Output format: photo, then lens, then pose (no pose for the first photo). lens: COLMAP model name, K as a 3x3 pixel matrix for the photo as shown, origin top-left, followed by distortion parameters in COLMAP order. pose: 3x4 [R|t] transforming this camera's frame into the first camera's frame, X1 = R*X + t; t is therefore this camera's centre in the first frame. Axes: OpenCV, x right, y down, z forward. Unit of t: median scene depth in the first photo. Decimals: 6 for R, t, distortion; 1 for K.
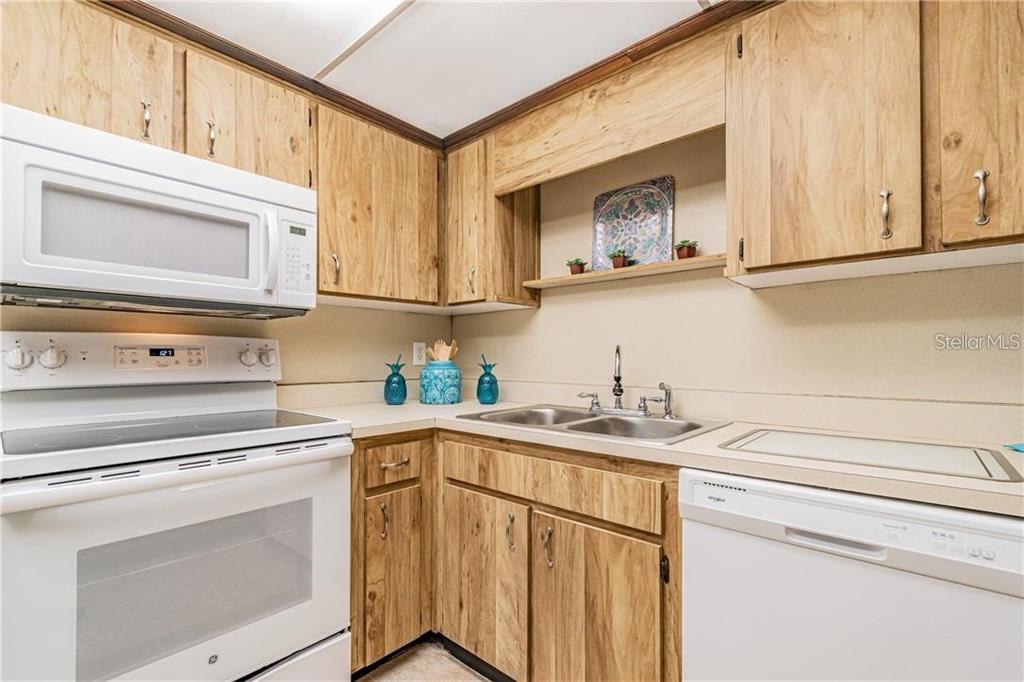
lens RADIAL K [[459.1, 0, 527.2], [0, 459.1, 354.7], [0, 0, 1]] dist [0.000976, 0.000371]
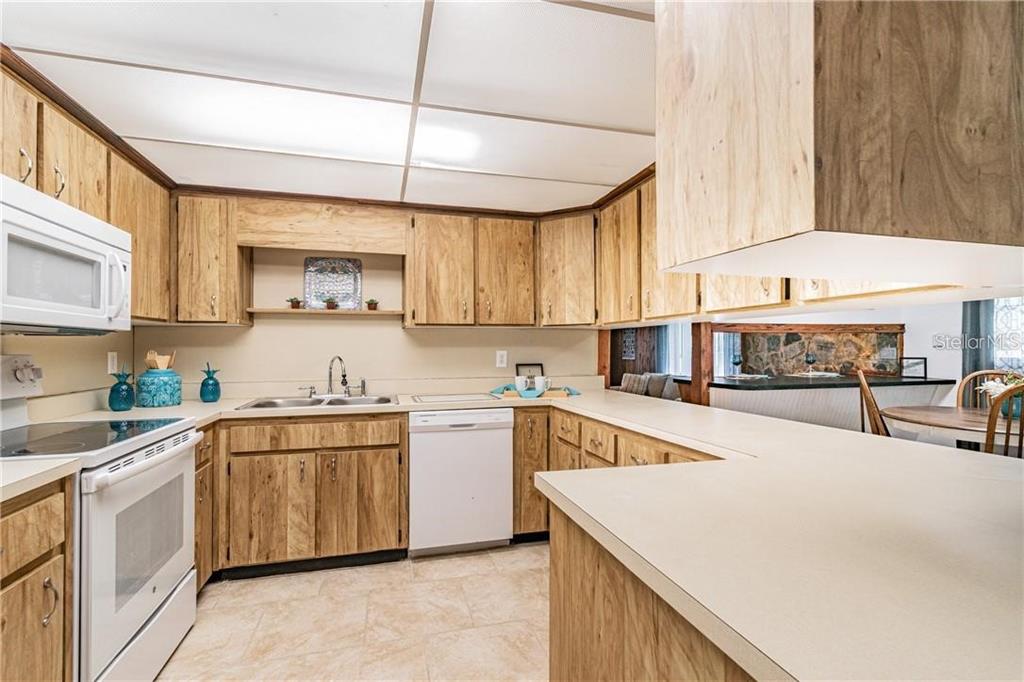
lens RADIAL K [[459.1, 0, 511.1], [0, 459.1, 345.2], [0, 0, 1]] dist [0.000976, 0.000371]
pose [[0.551562, 0.003689, 0.834126, -0.956717], [-0.002892, 0.999993, -0.002511, -0.066139], [-0.834129, -0.001027, 0.551568, -0.526450]]
